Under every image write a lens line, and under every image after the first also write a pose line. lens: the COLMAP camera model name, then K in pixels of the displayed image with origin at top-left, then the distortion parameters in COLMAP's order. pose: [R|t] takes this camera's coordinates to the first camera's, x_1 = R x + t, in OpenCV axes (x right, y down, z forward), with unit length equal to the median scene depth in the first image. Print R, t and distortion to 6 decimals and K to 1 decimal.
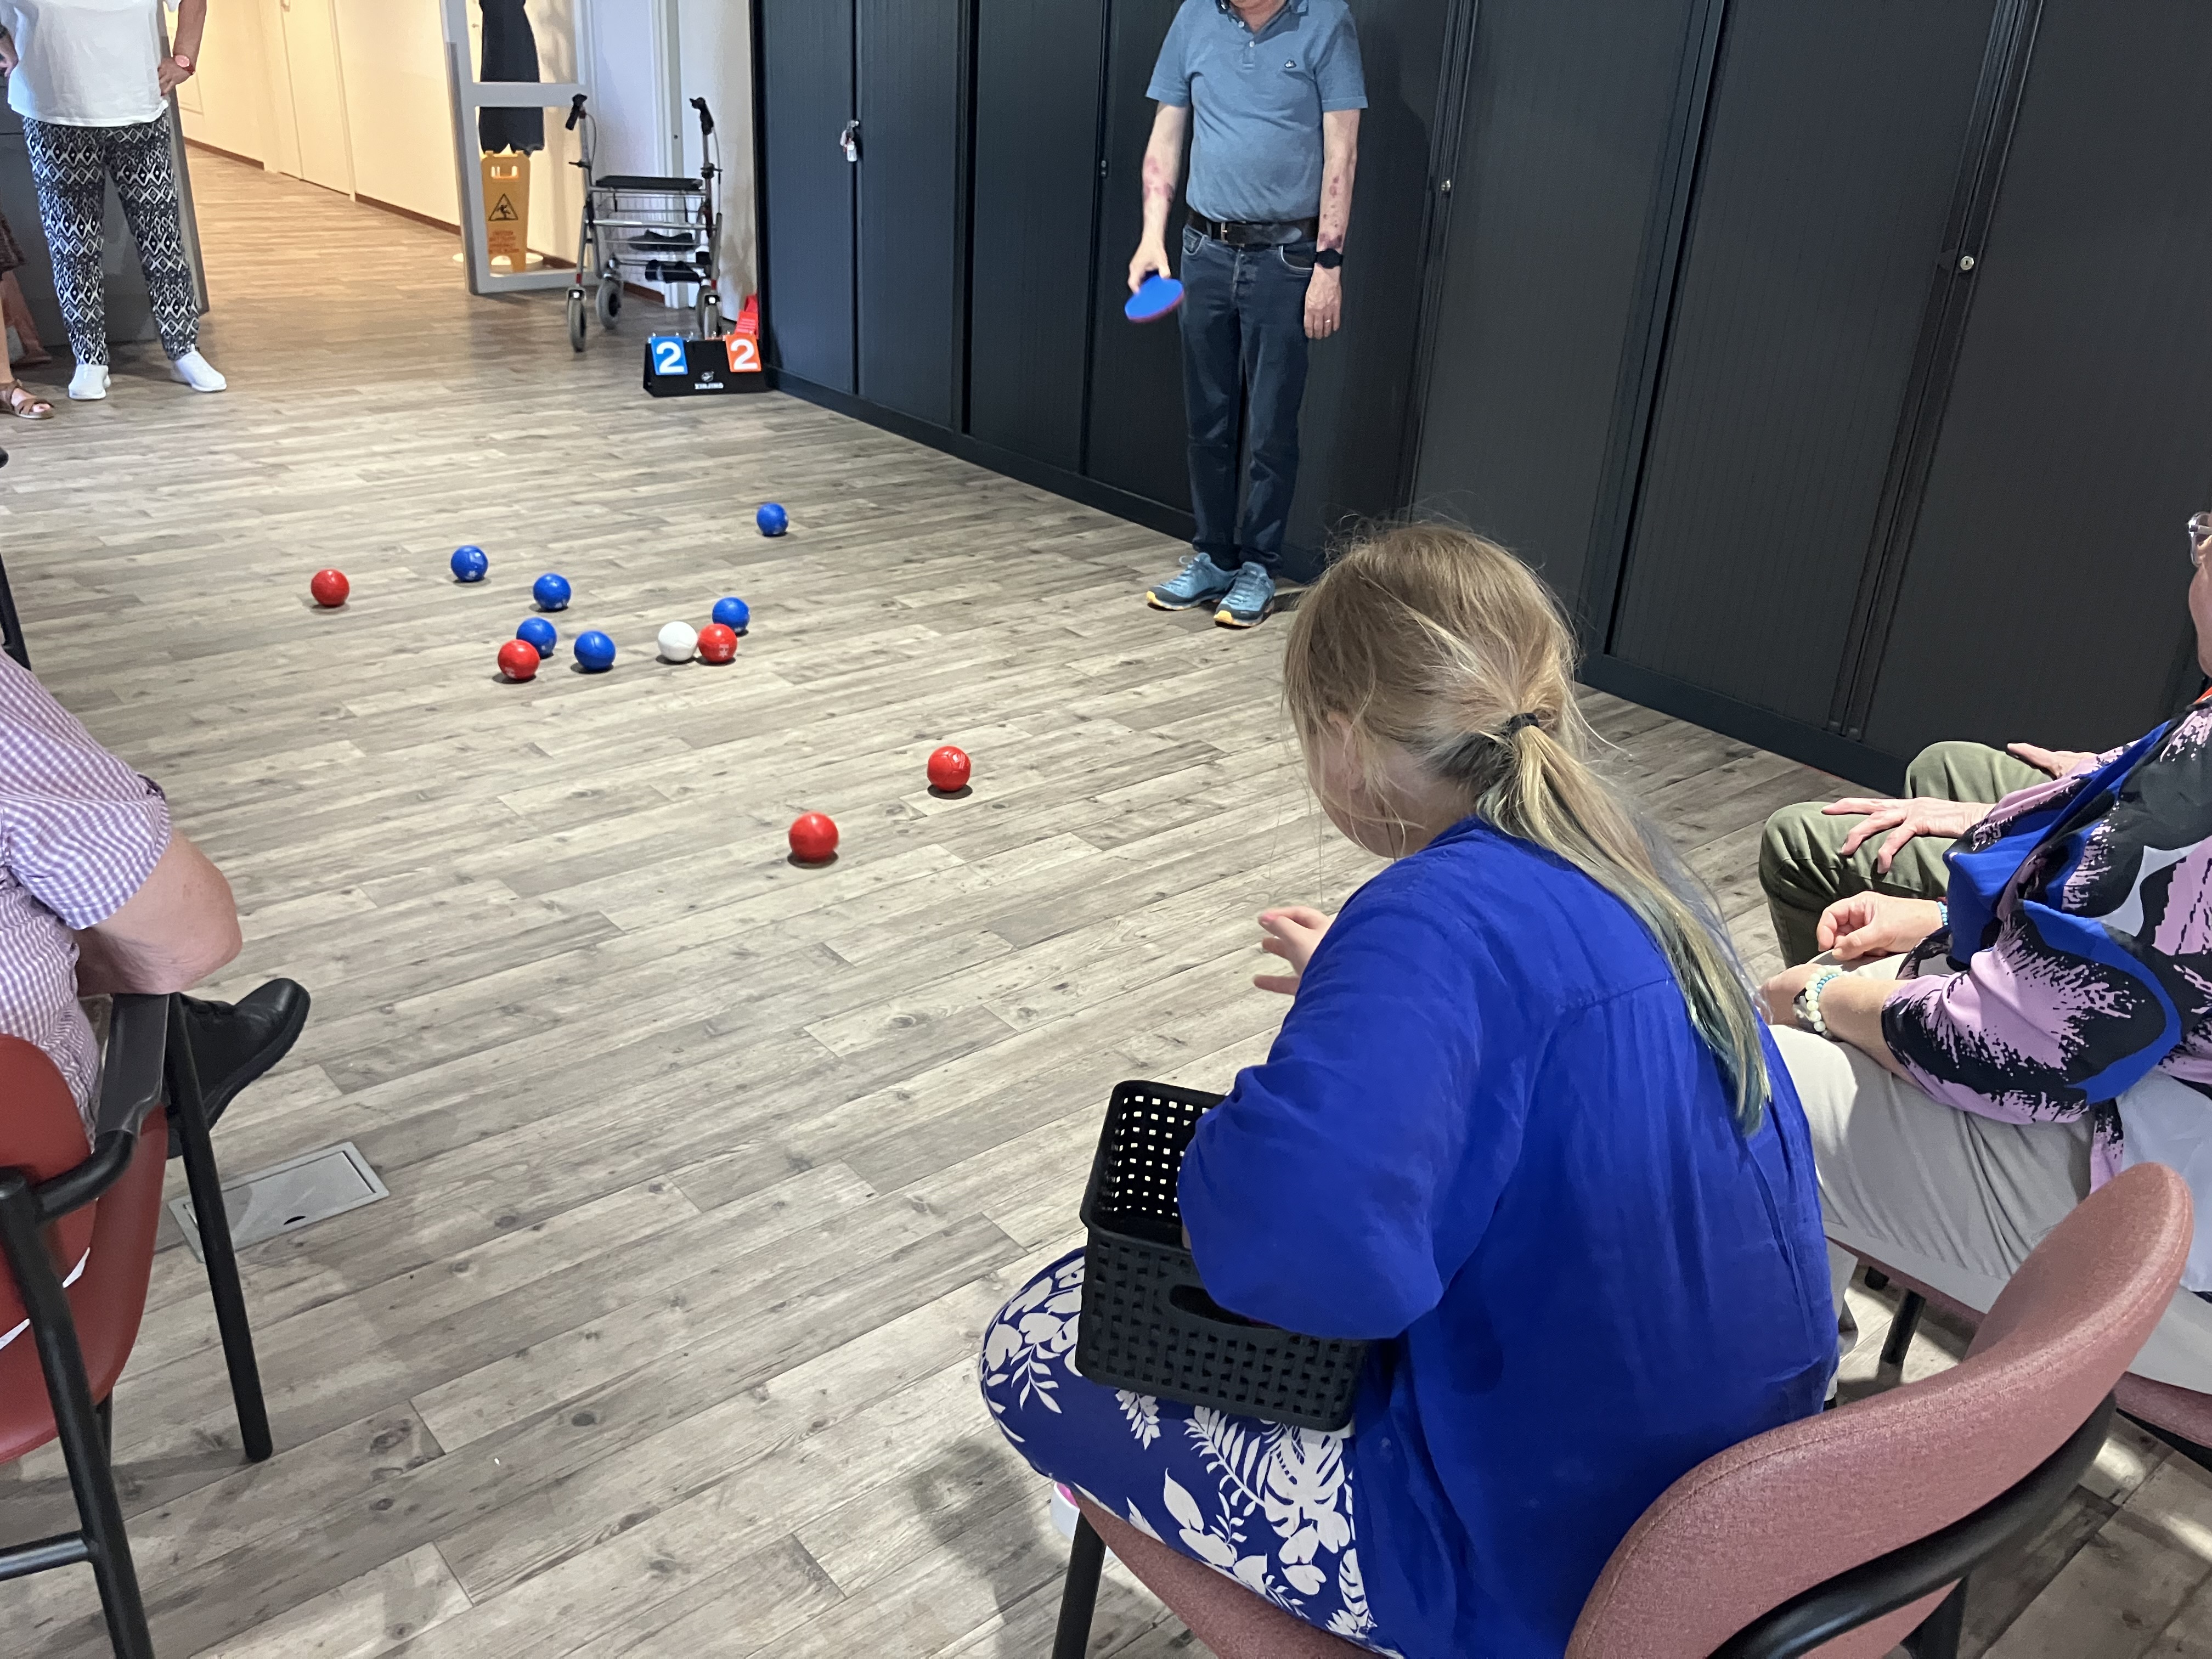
lens RADIAL K [[1801.7, 0, 1099.8], [0, 1801.7, 868.6], [0, 0, 1]] dist [0.079030, -0.285443]
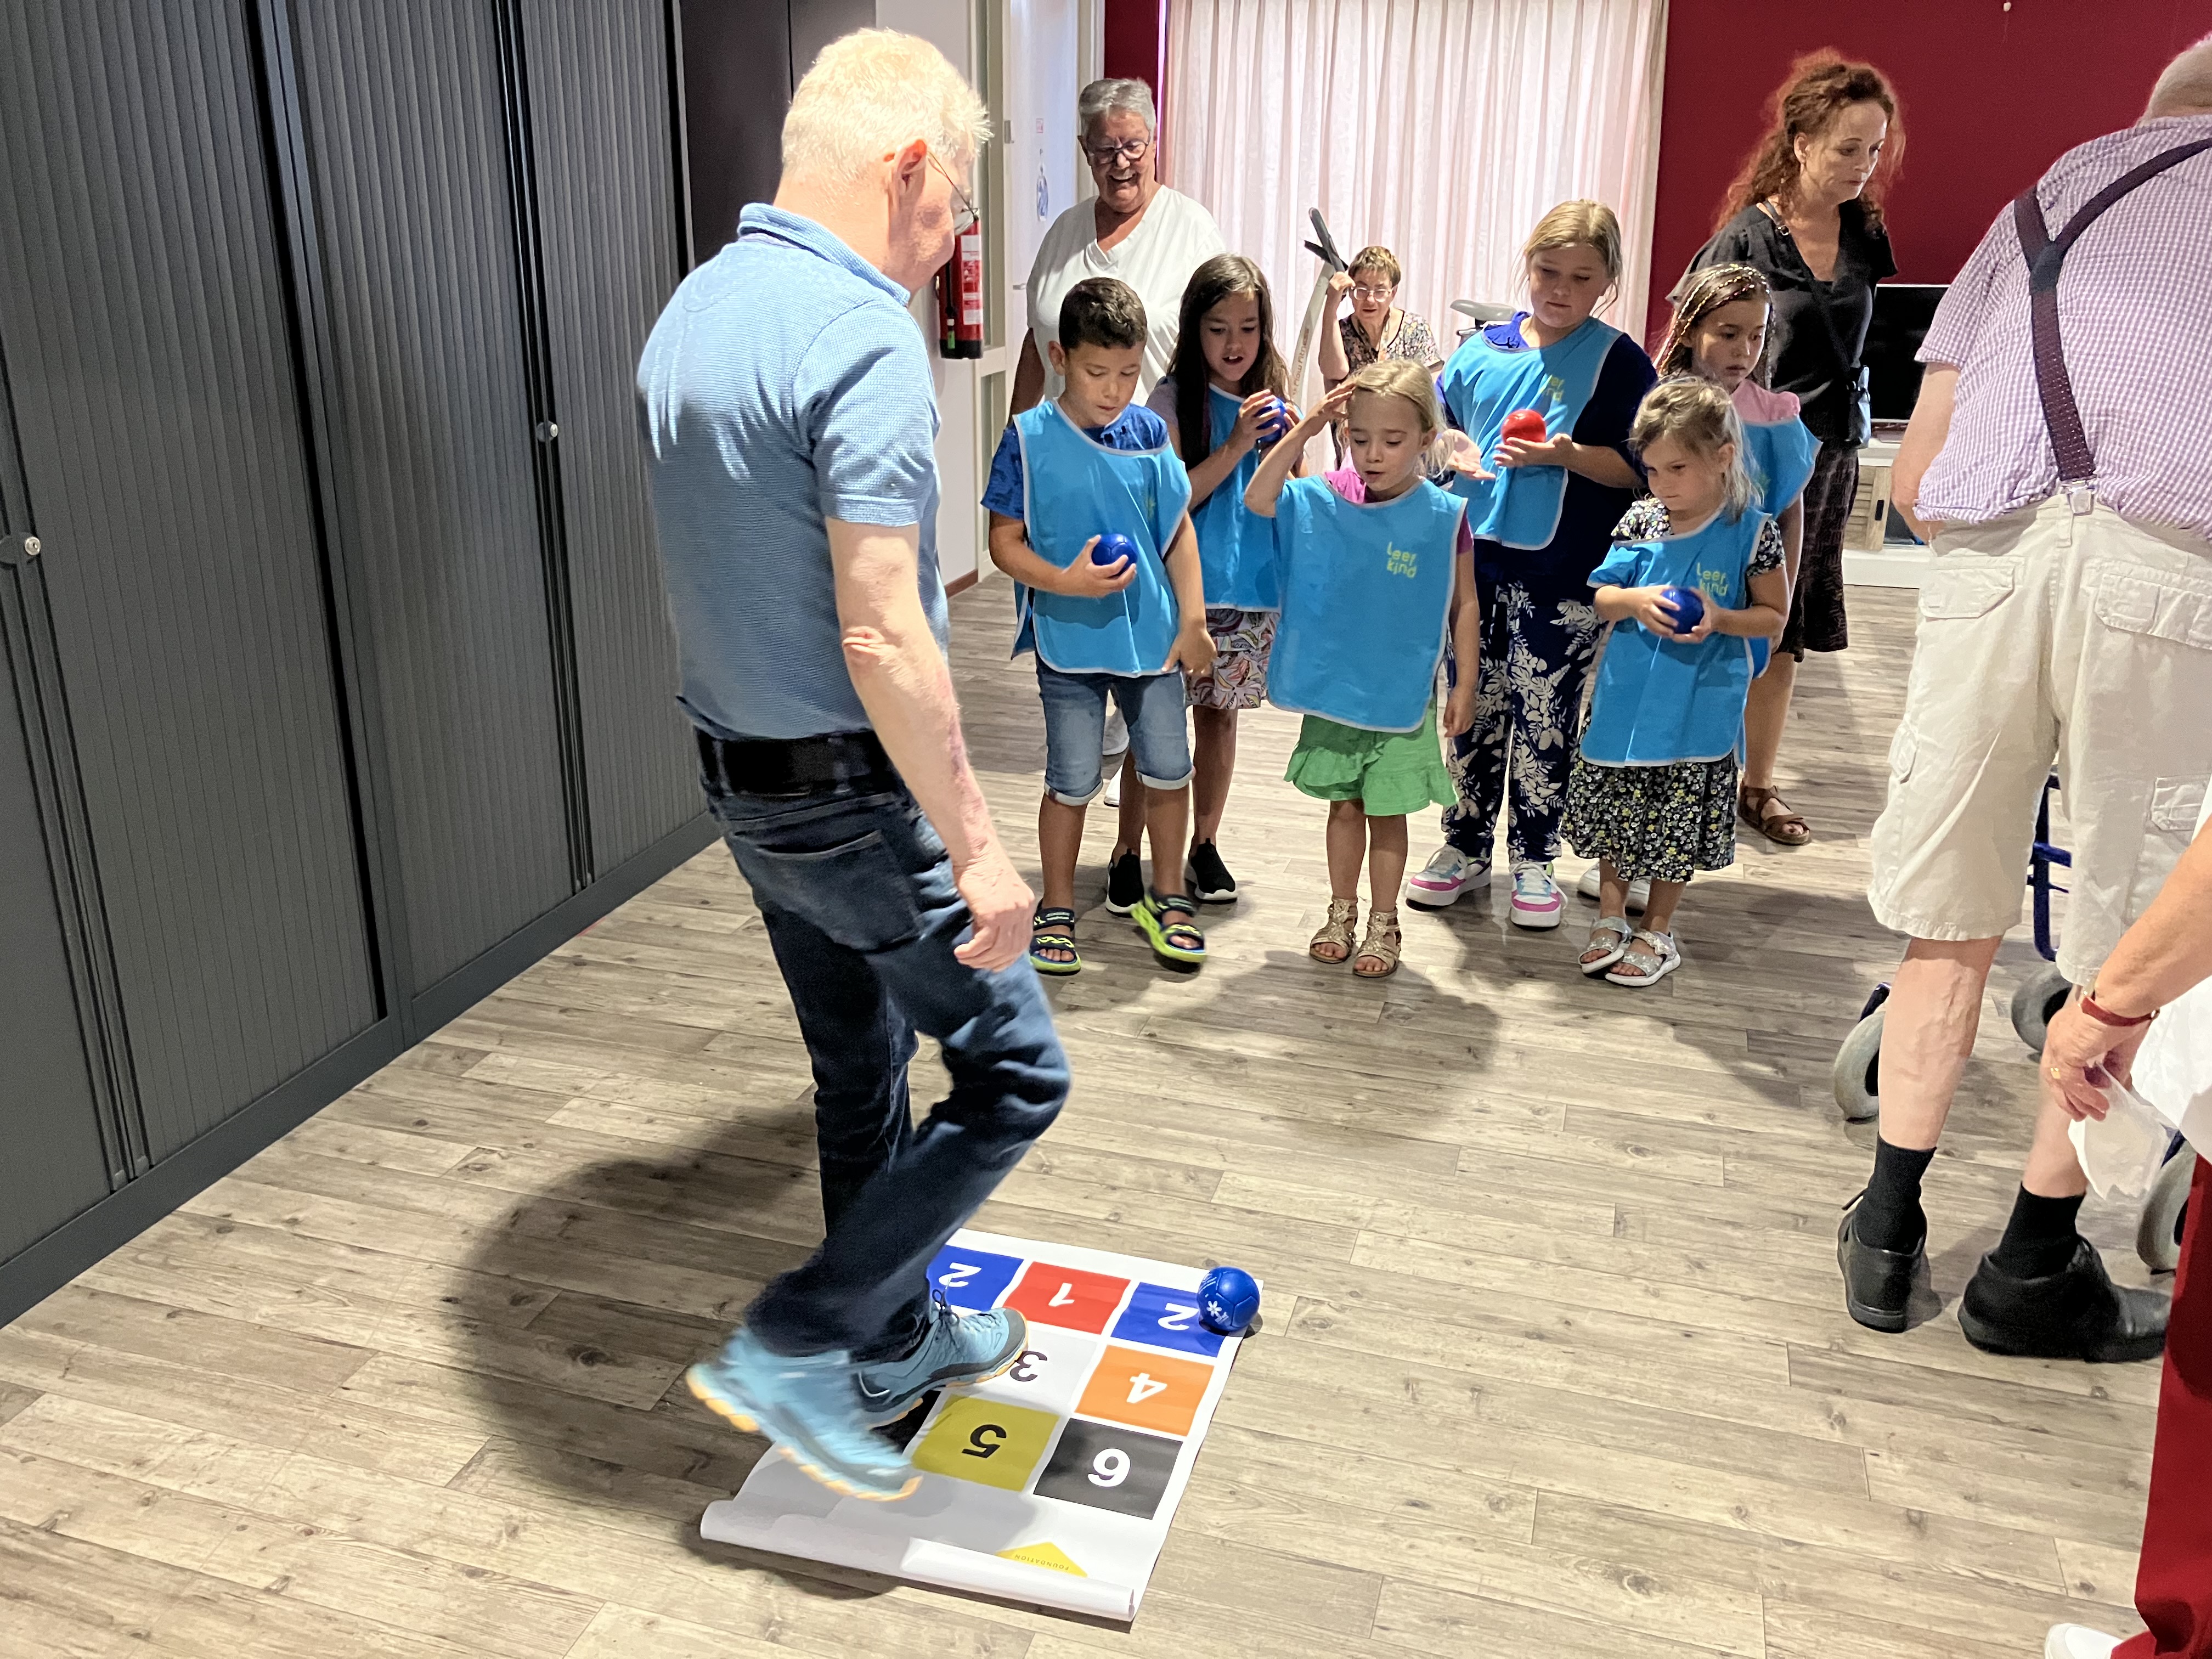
lens RADIAL K [[1818.4, 0, 1104.2], [0, 1818.4, 811.0], [0, 0, 1]] dist [-0.003831, 0.018950]
pose [[-0.541343, -0.335936, 0.770775, -0.419320], [0.336601, 0.753461, 0.564797, -0.470280], [-0.770485, 0.565193, -0.294805, 0.858288]]
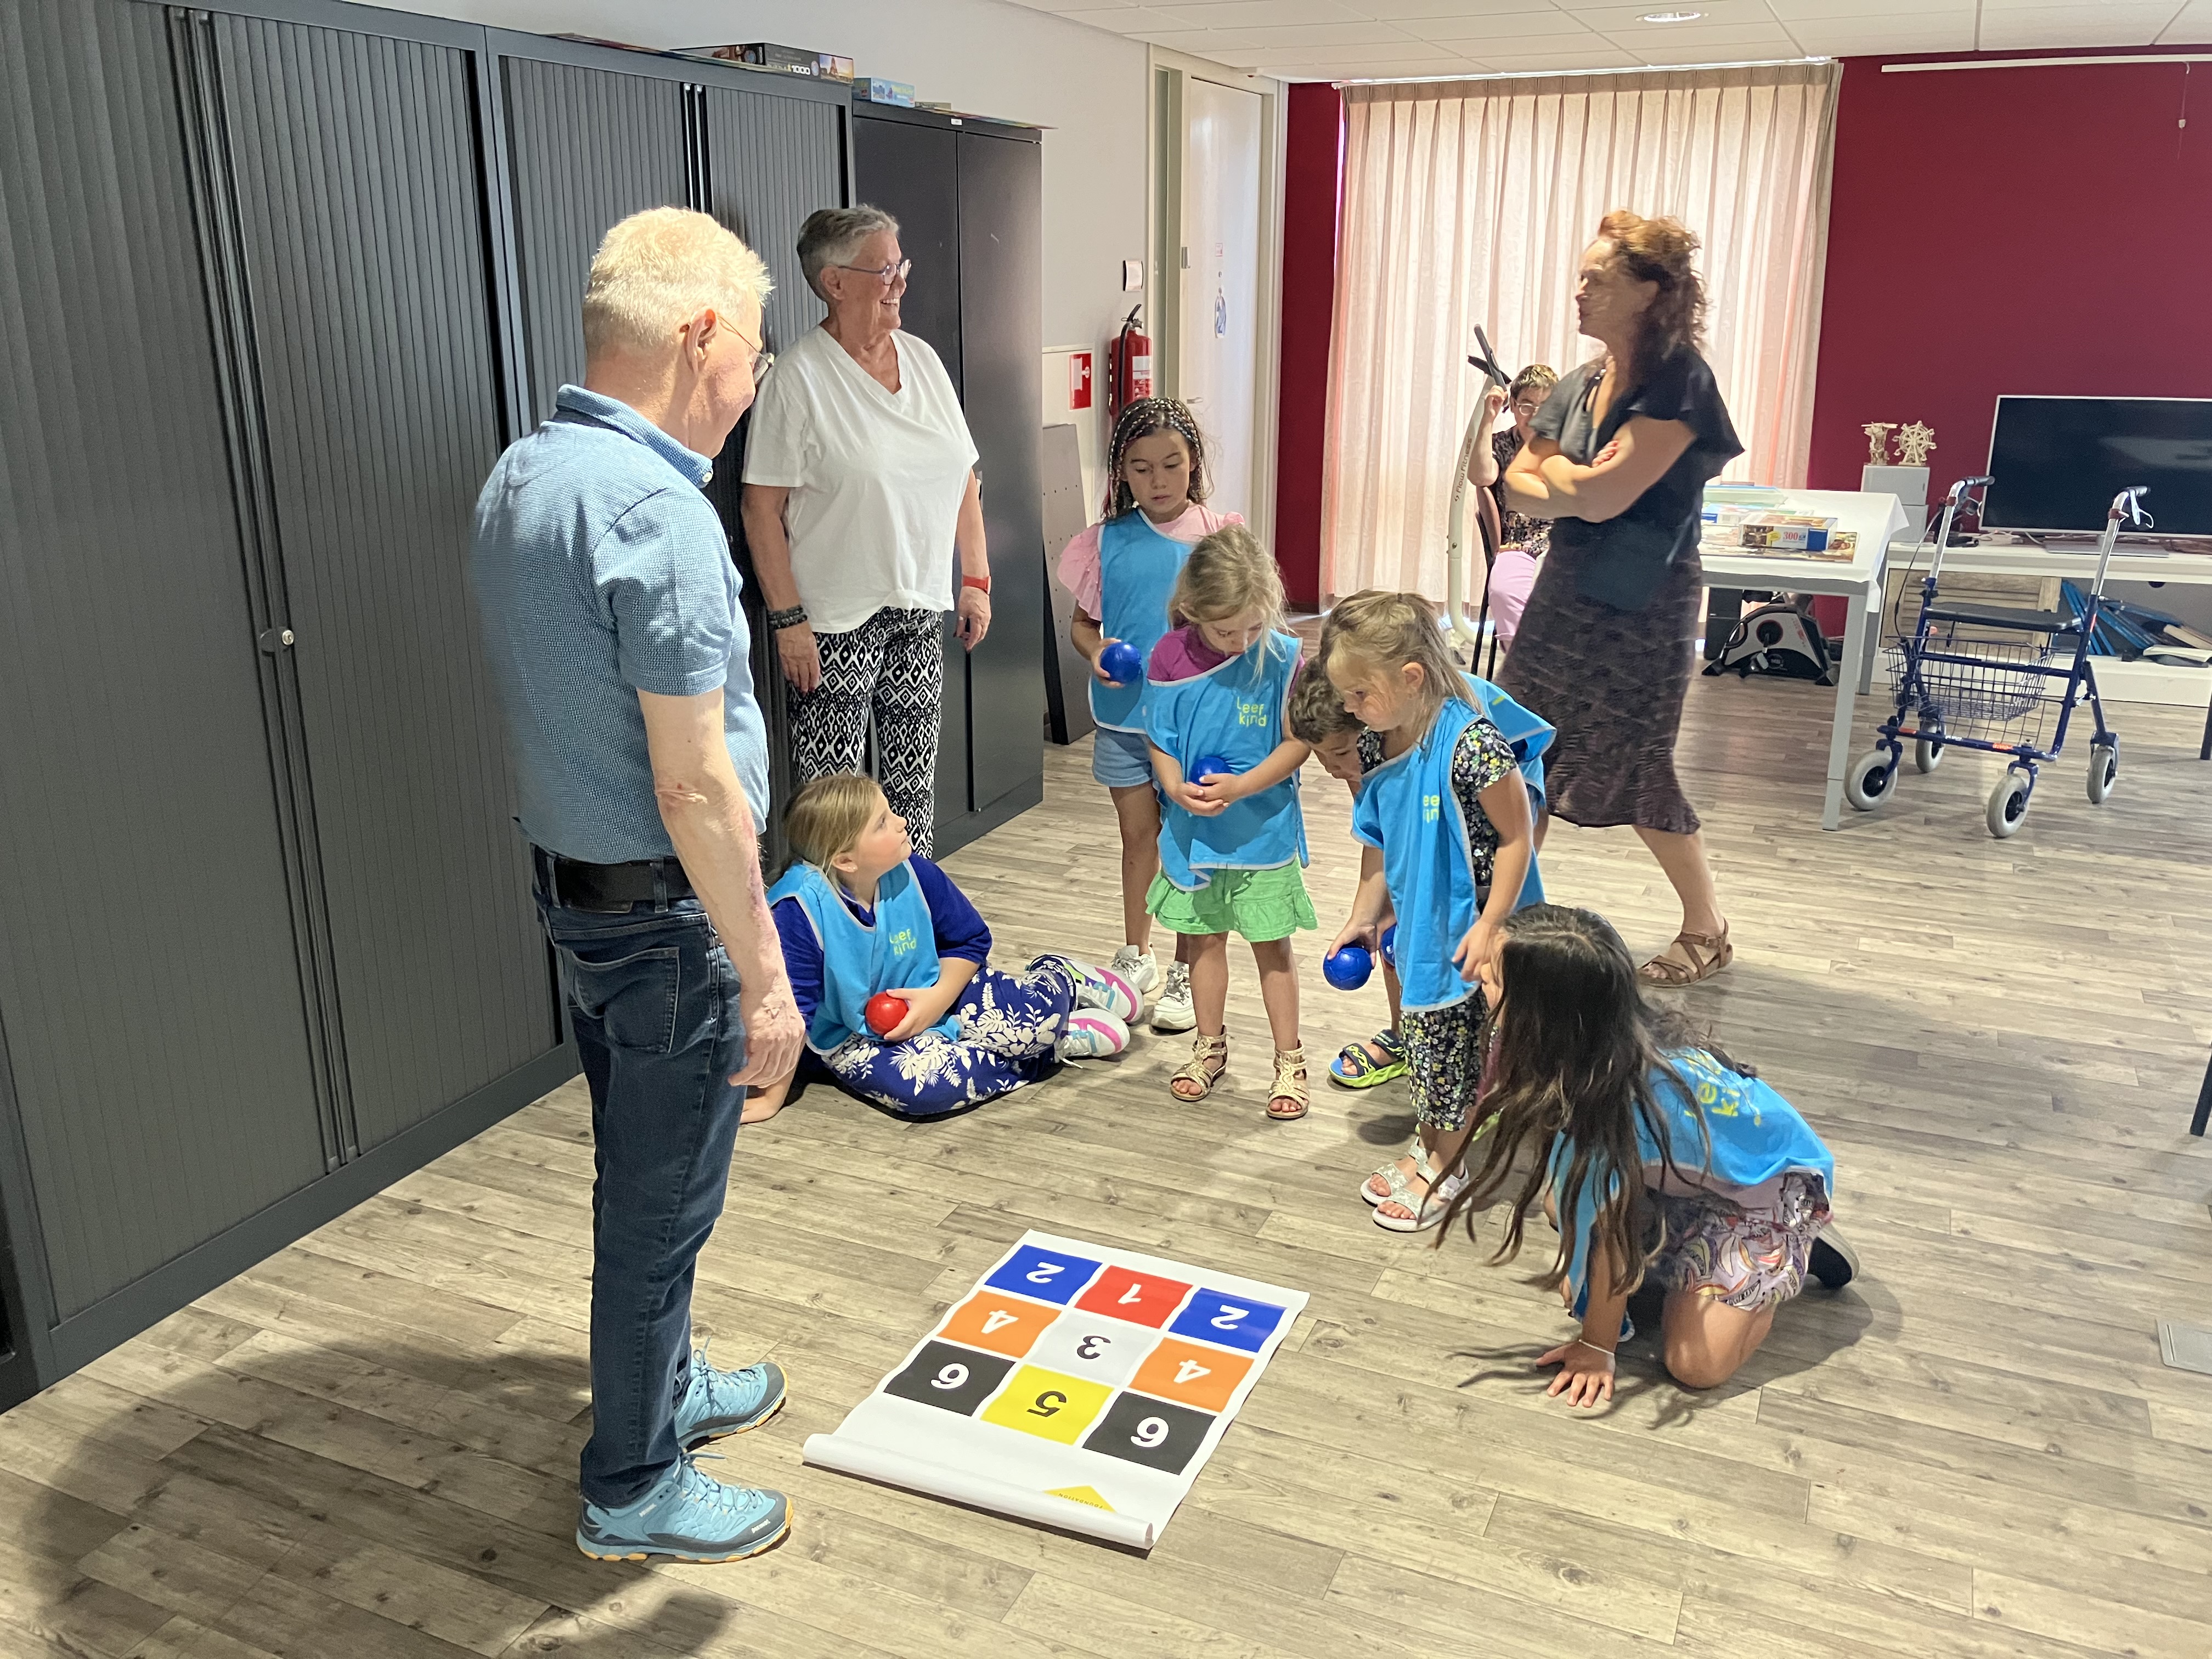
lens RADIAL K [[1822.6, 0, 1100.3], [0, 1822.6, 815.8], [0, 0, 1]] dist [0.006247, 0.005504]
pose [[-0.432107, -0.311472, 0.846327, -0.515766], [0.379029, 0.788825, 0.483830, -0.490566], [-0.818303, 0.529849, -0.222800, 0.840837]]
